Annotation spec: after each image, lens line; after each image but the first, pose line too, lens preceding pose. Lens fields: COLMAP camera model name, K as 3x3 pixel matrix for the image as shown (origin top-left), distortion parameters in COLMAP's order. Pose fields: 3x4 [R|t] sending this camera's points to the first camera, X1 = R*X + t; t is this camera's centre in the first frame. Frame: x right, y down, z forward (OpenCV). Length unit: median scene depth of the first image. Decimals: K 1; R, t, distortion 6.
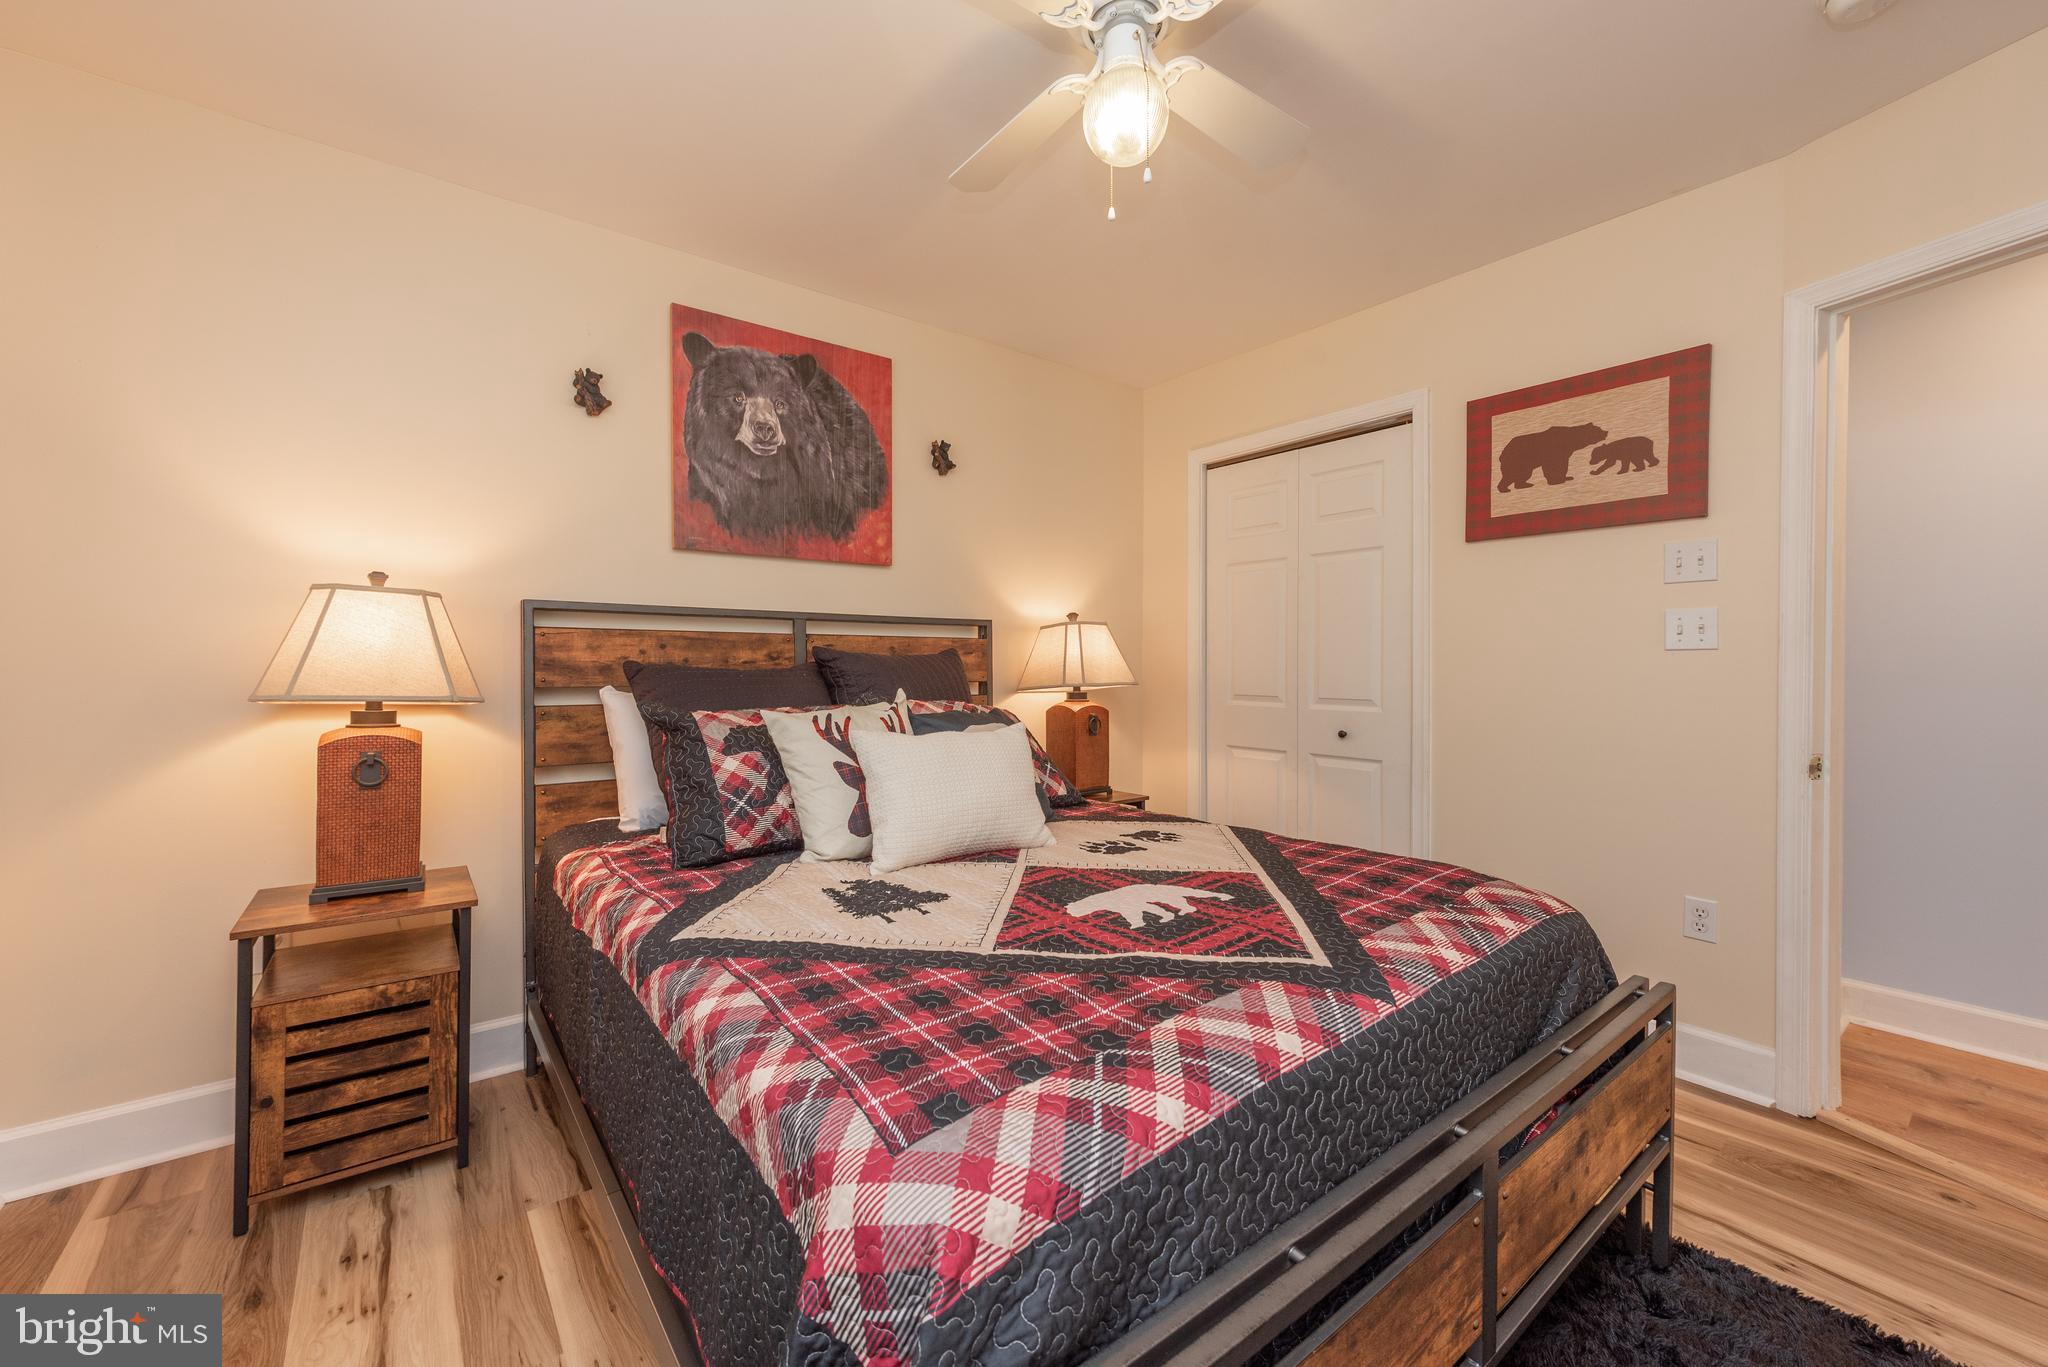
lens RADIAL K [[819.2, 0, 1027.6], [0, 819.2, 676.0], [0, 0, 1]] dist [-0.000018, -0.000039]
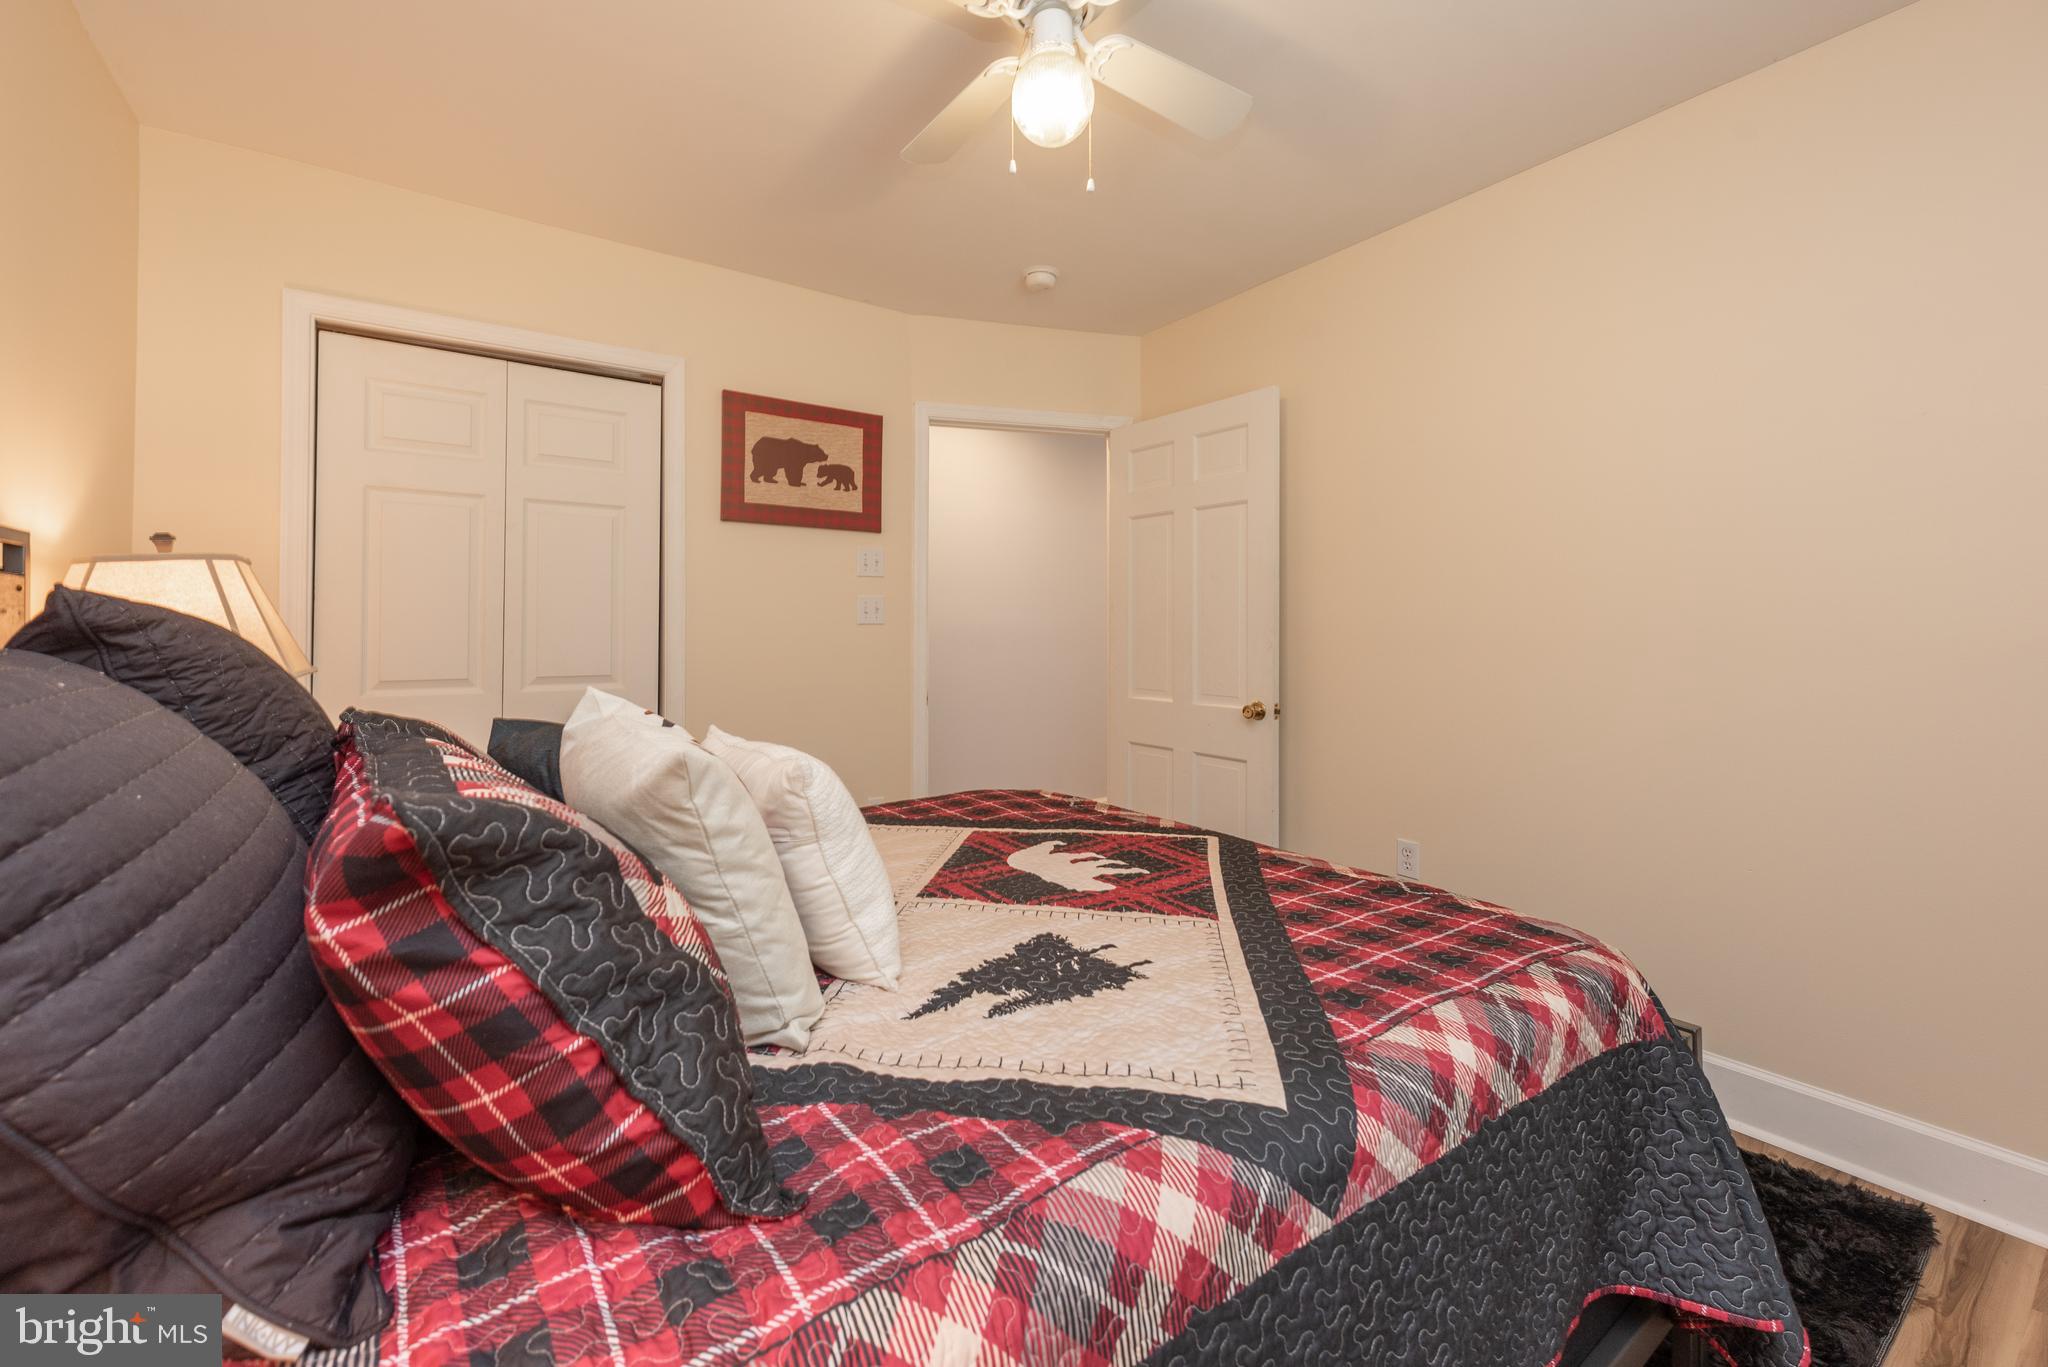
lens RADIAL K [[813.2, 0, 1020.8], [0, 813.2, 631.5], [0, 0, 1]] dist [0.000362, 0.000038]
pose [[0.061468, 0.000816, 0.998109, -0.574080], [0.017985, 0.999836, -0.001925, -0.011943], [-0.997947, 0.018069, 0.061443, 0.640014]]
